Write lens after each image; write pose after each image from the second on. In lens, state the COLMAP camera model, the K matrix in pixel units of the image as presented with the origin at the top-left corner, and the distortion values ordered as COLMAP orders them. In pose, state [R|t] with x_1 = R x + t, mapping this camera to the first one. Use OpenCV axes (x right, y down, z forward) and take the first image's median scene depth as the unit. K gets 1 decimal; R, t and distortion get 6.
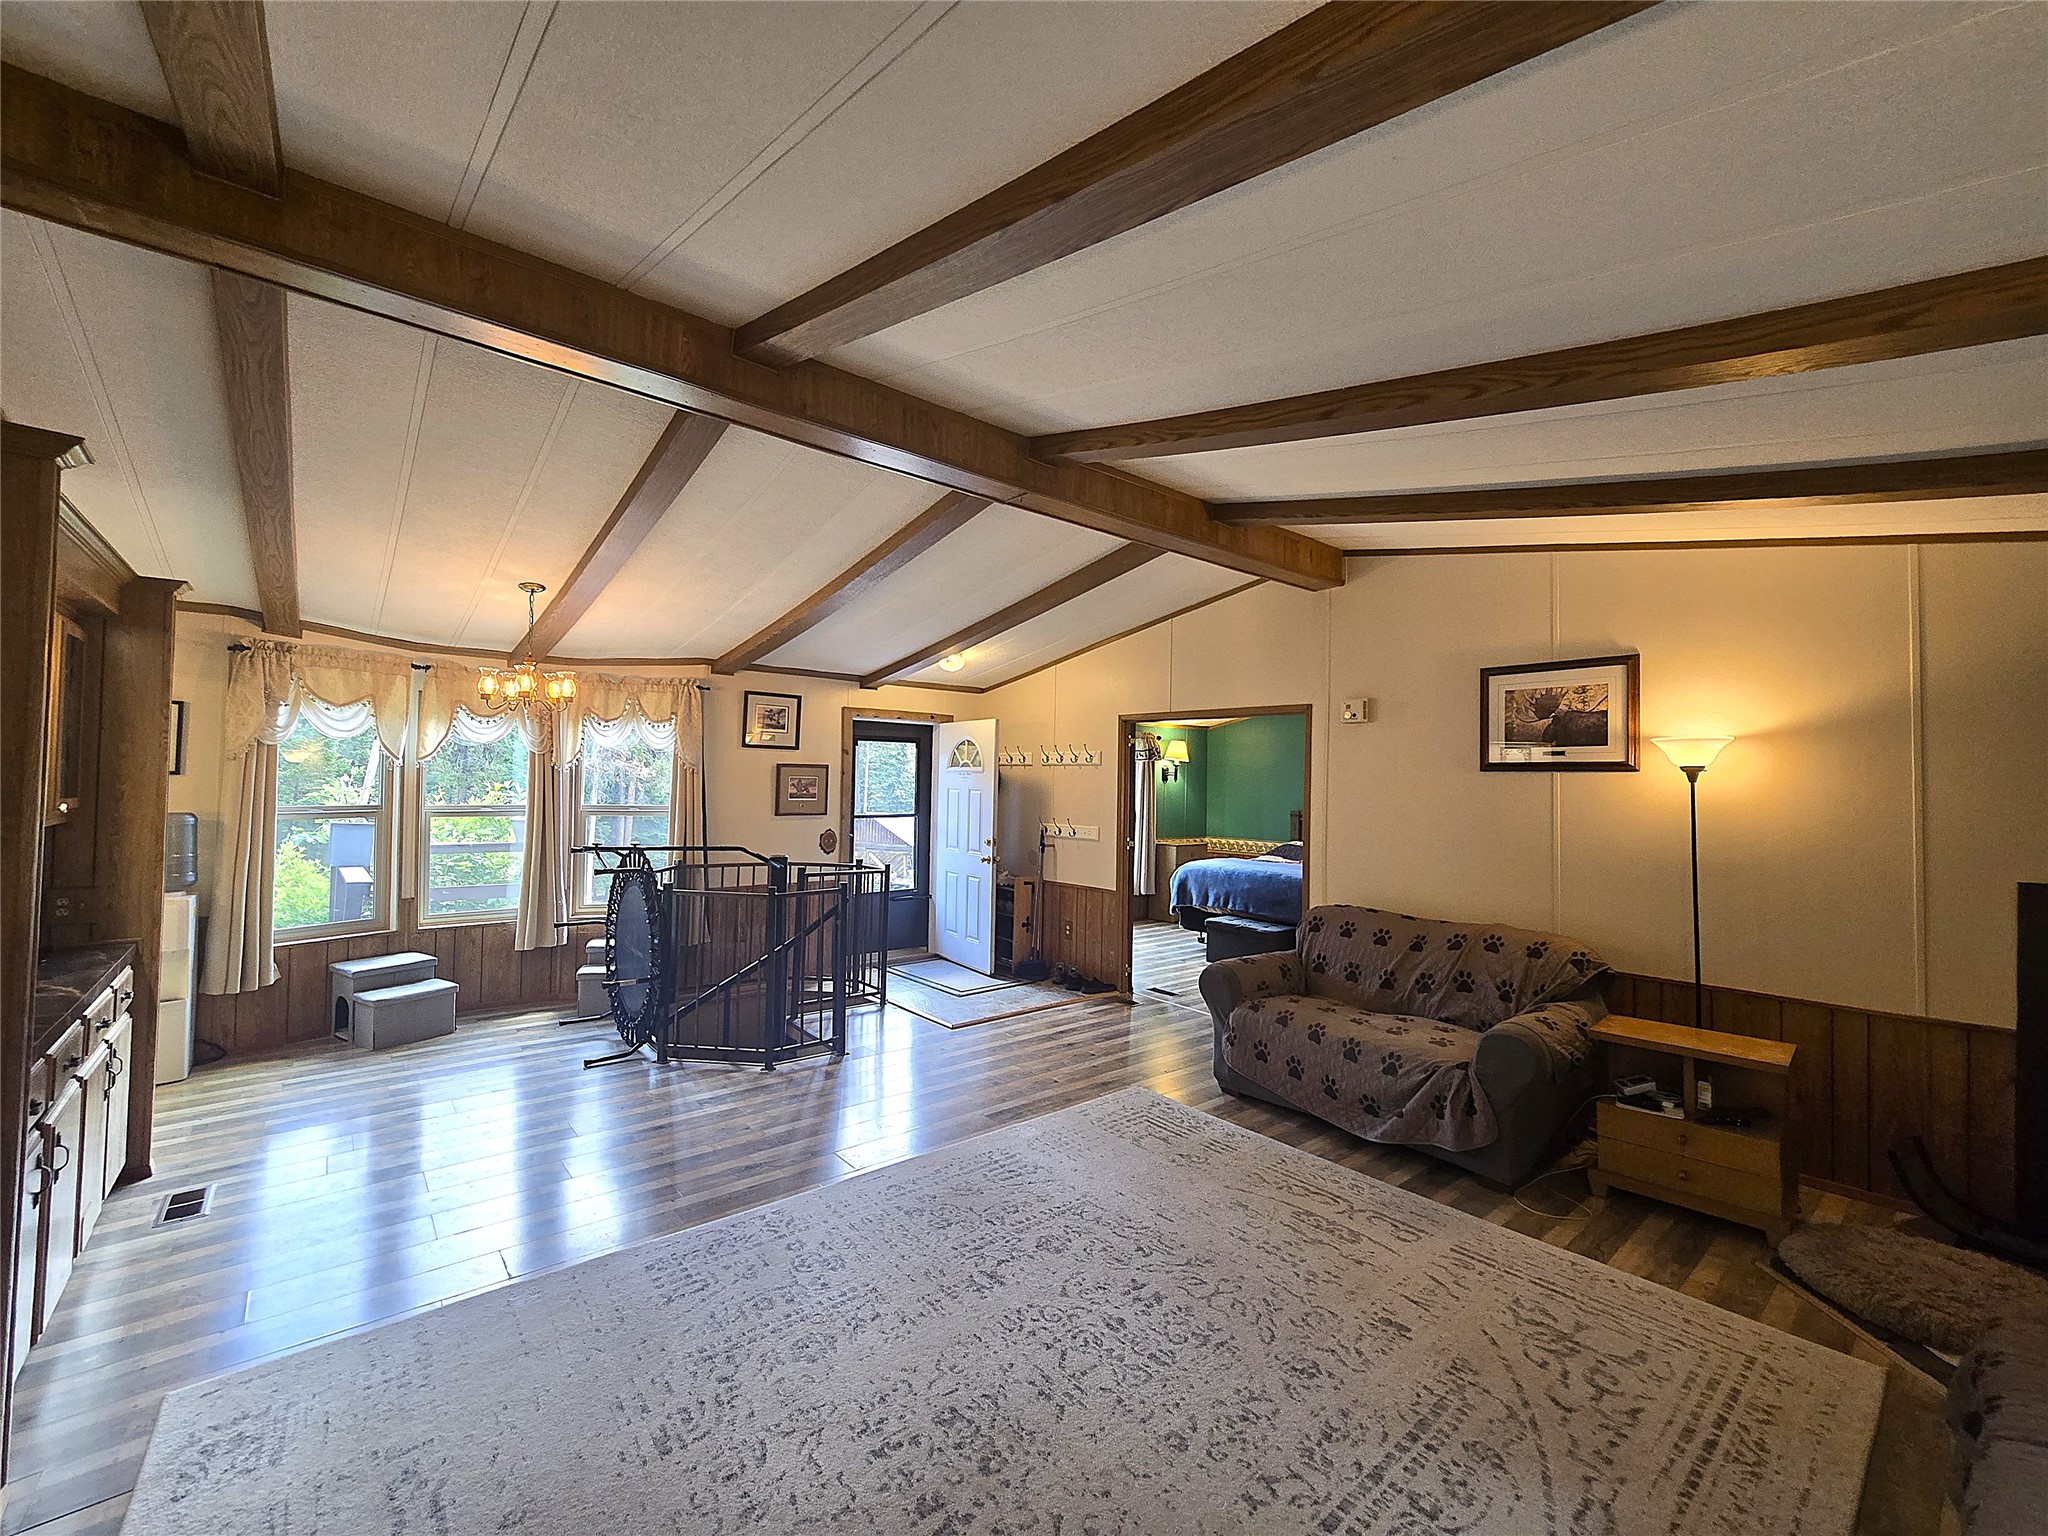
lens RADIAL K [[841.0, 0, 1020.1], [0, 841.0, 760.6], [0, 0, 1]] dist [-0.005030, 0.001344]
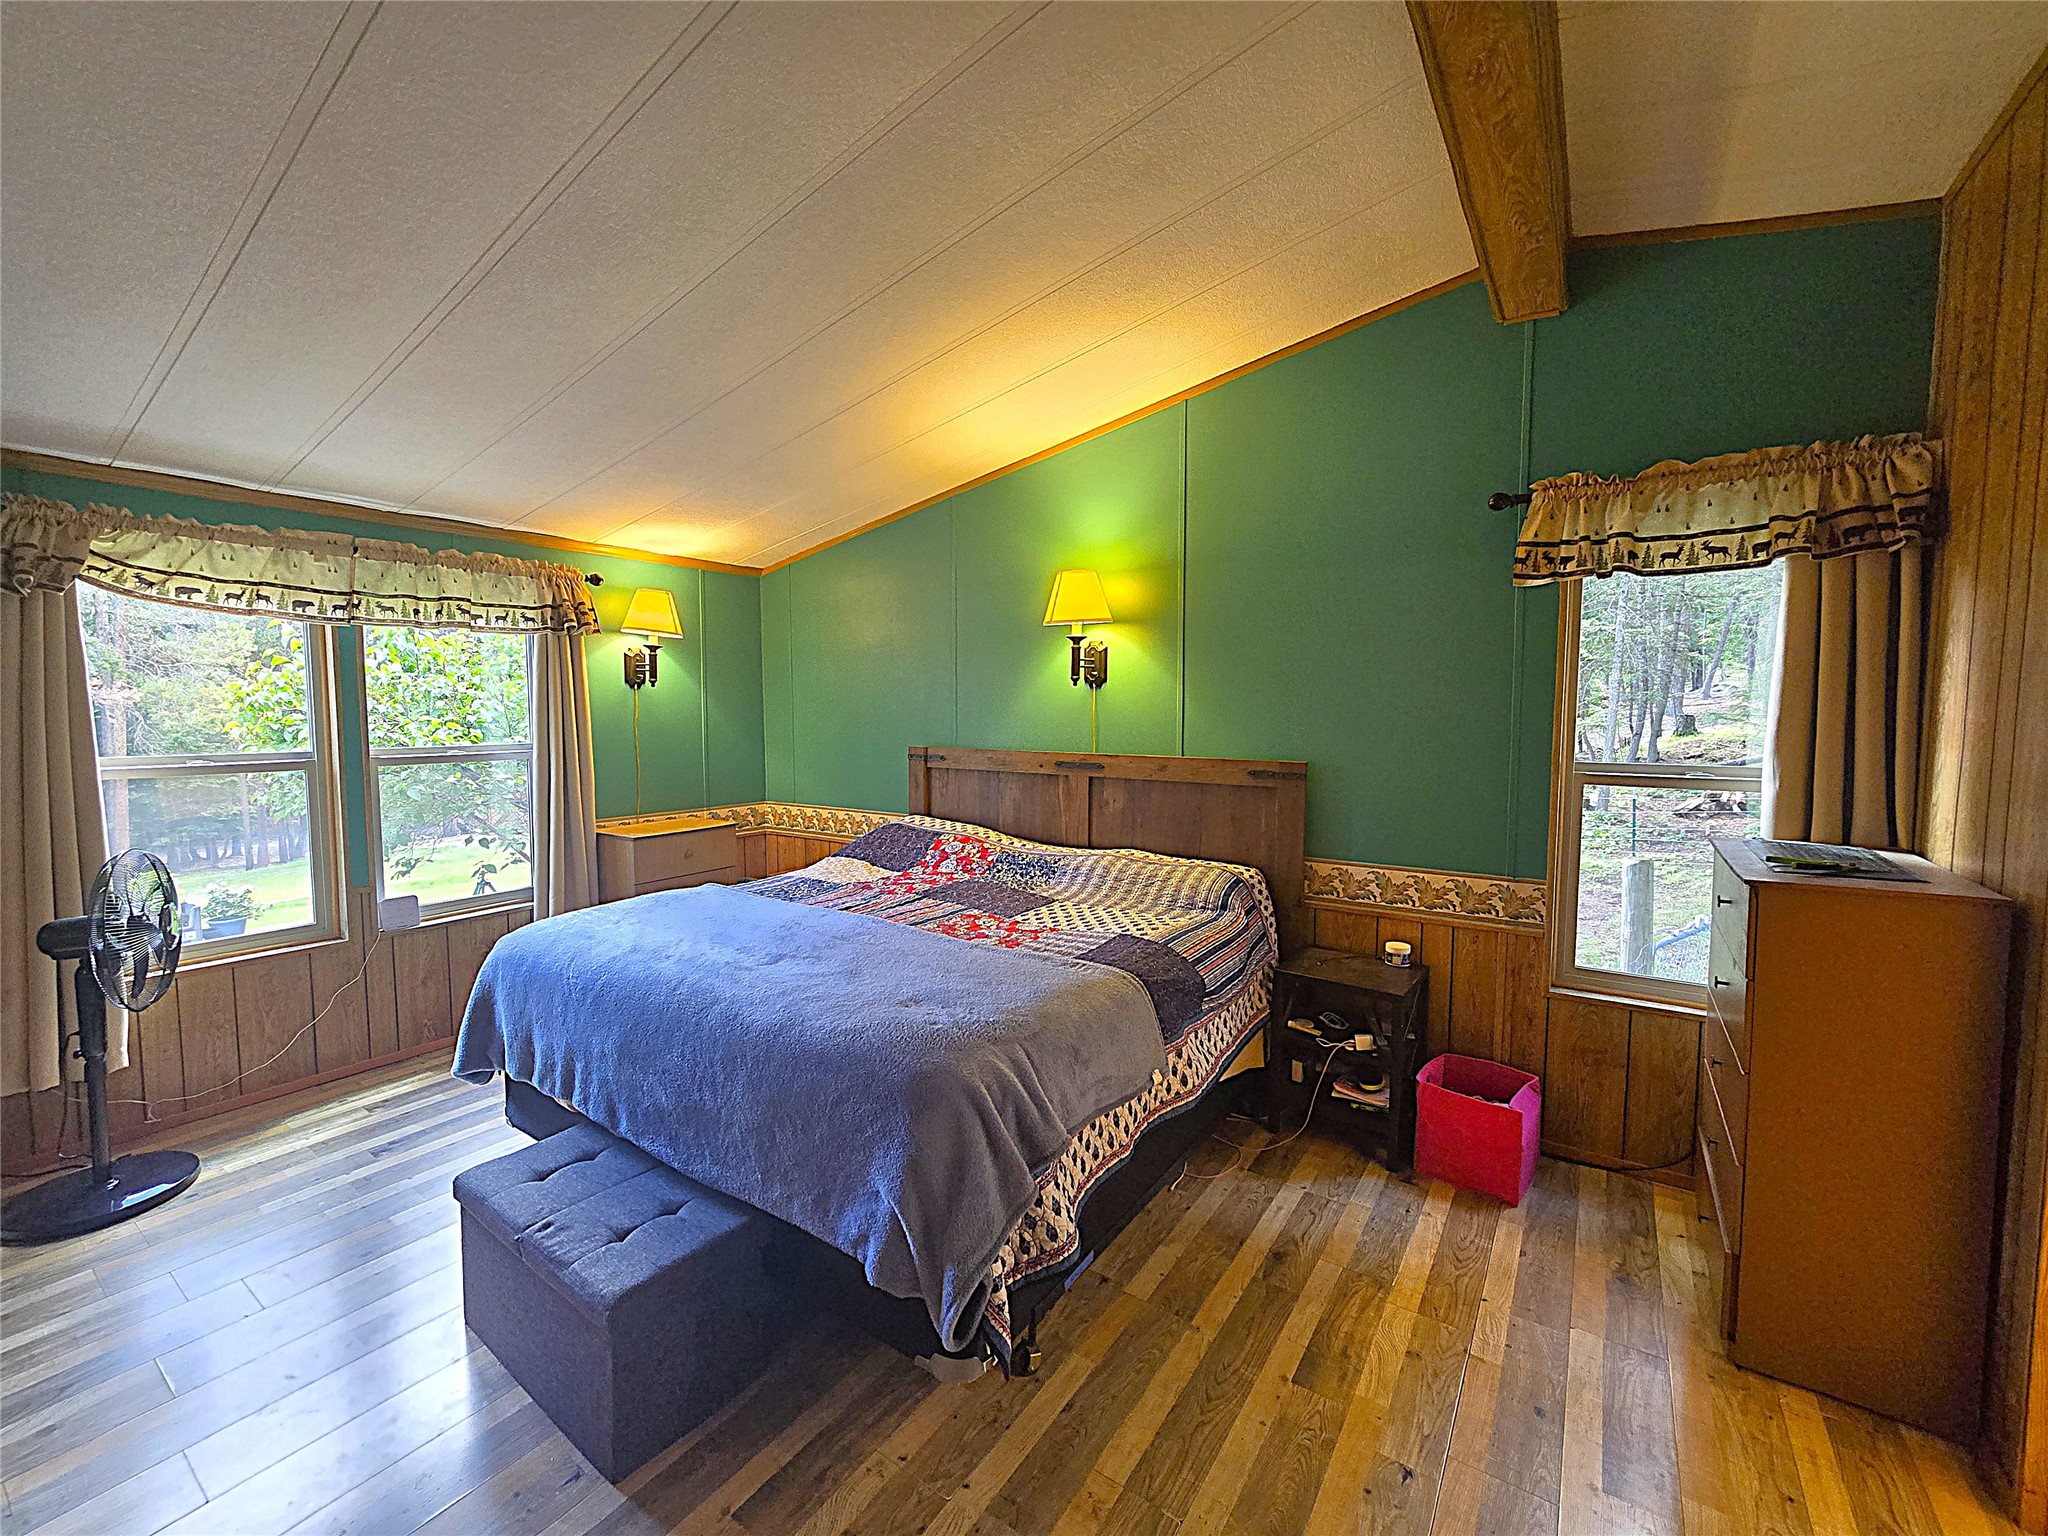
lens RADIAL K [[841.0, 0, 1020.1], [0, 841.0, 762.4], [0, 0, 1]] dist [-0.005030, 0.001344]
pose [[0.962890, -0.036459, 0.267421, 0.581534], [0.010031, 0.994984, 0.099533, 0.053192], [-0.269708, -0.093157, 0.958425, 1.230056]]
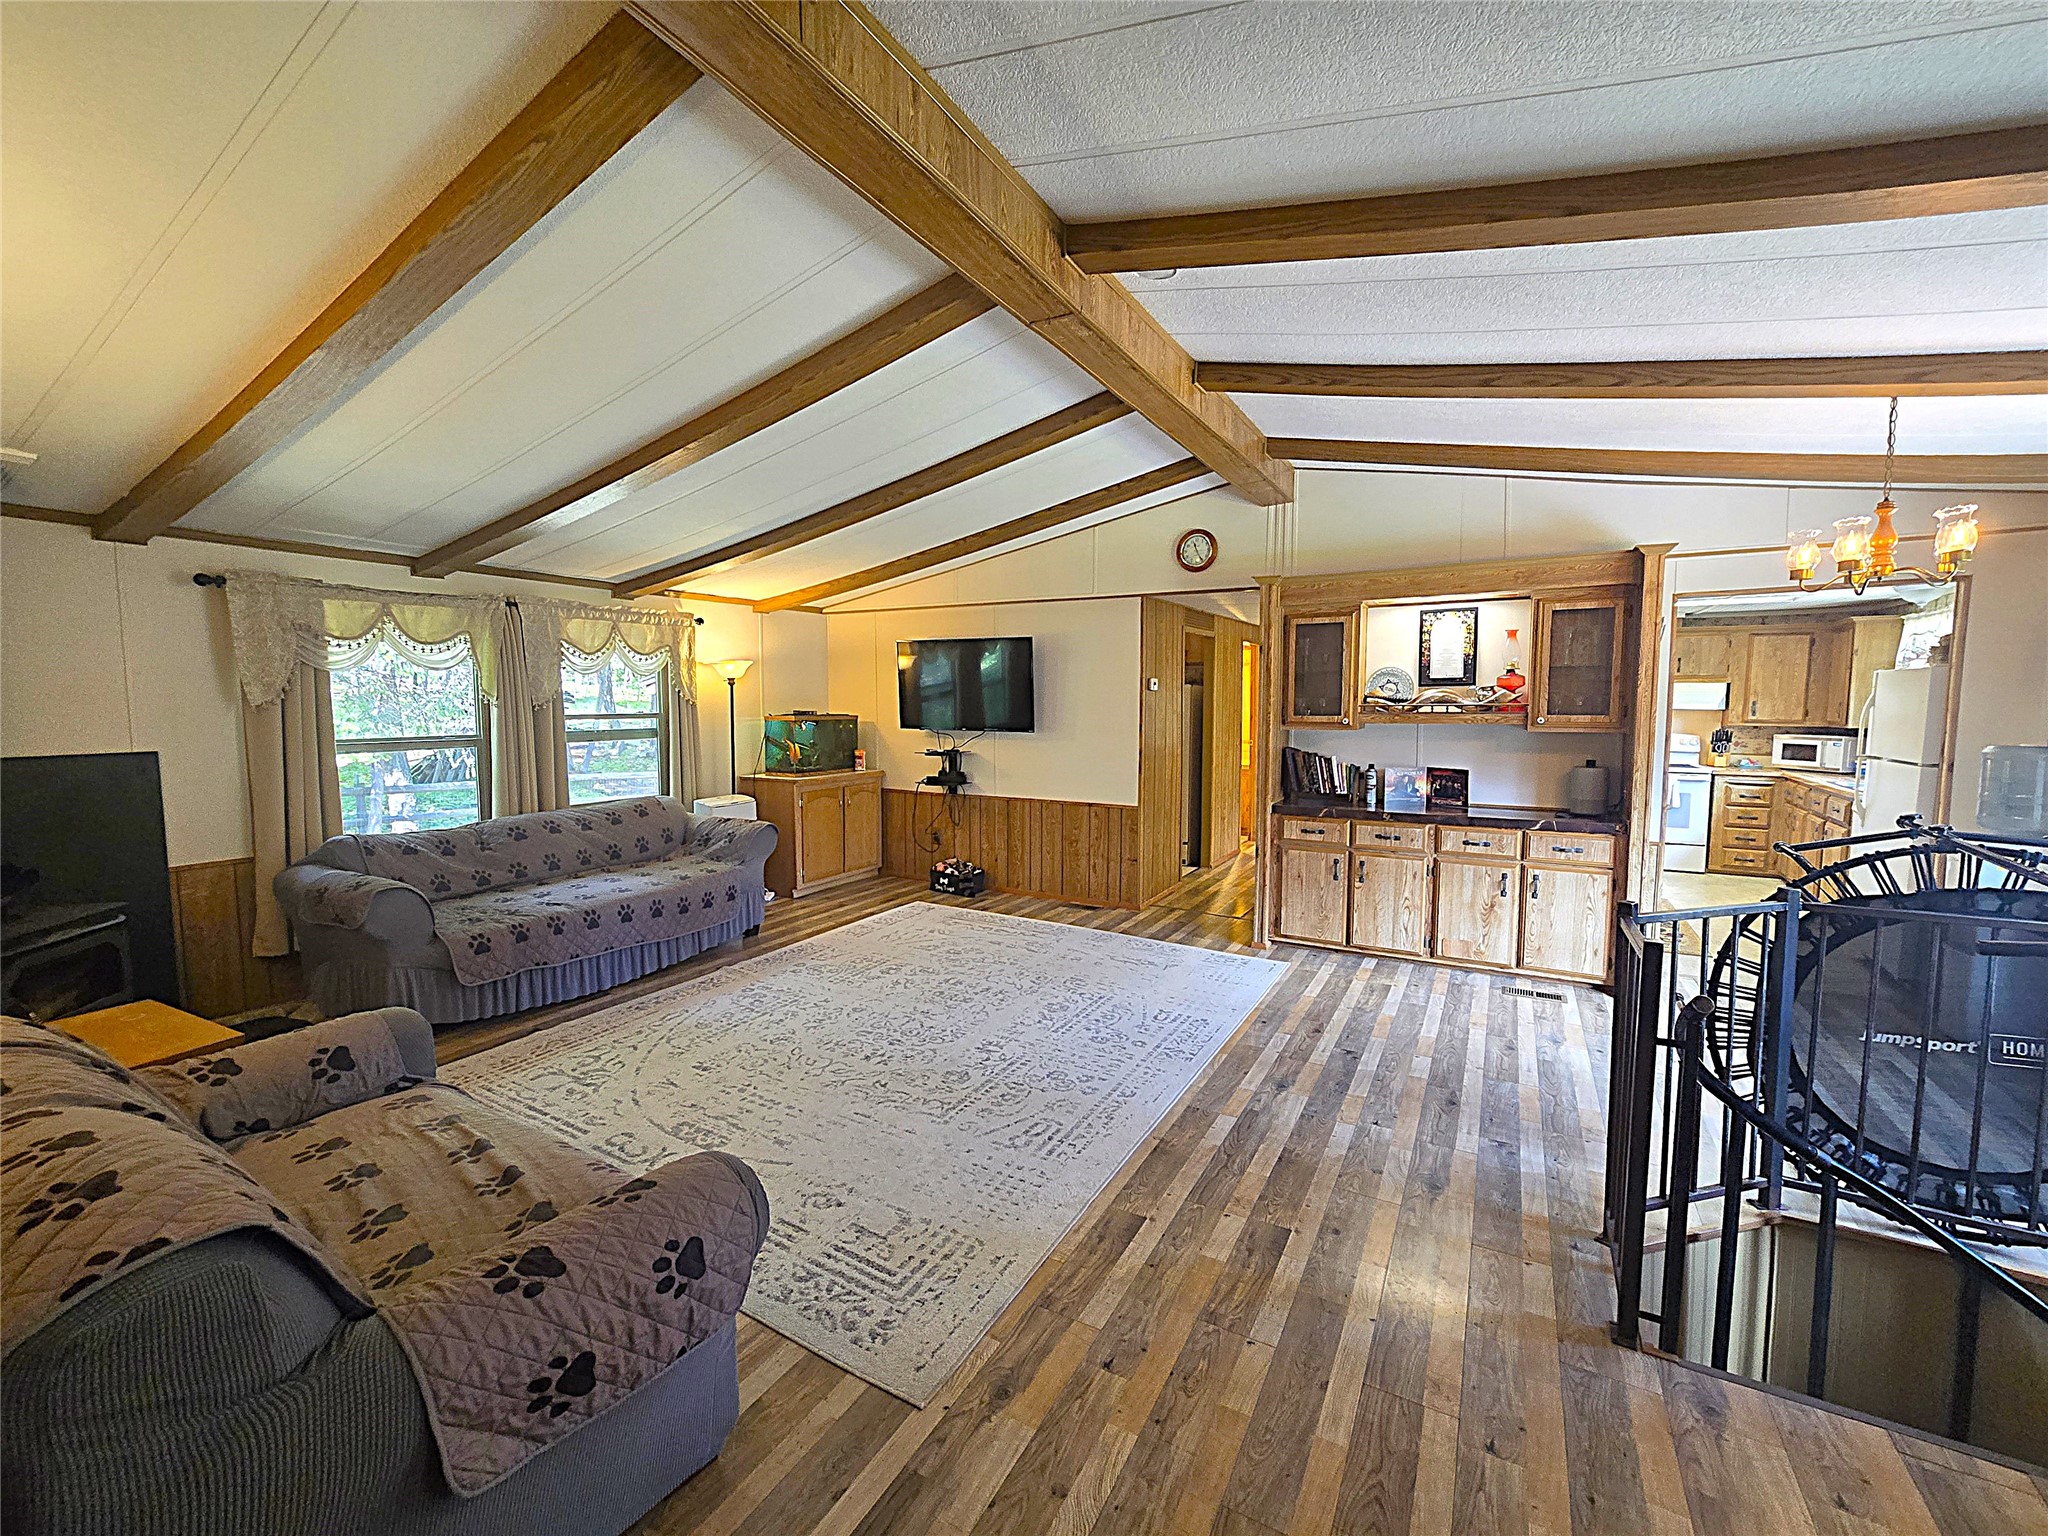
lens RADIAL K [[841.0, 0, 1015.0], [0, 841.0, 772.6], [0, 0, 1]] dist [-0.005030, 0.001344]
pose [[-0.940138, 0.011496, -0.340600, 0.242840], [-0.008176, 0.998382, 0.056266, 0.047898], [0.340696, 0.055683, -0.938523, 1.422824]]
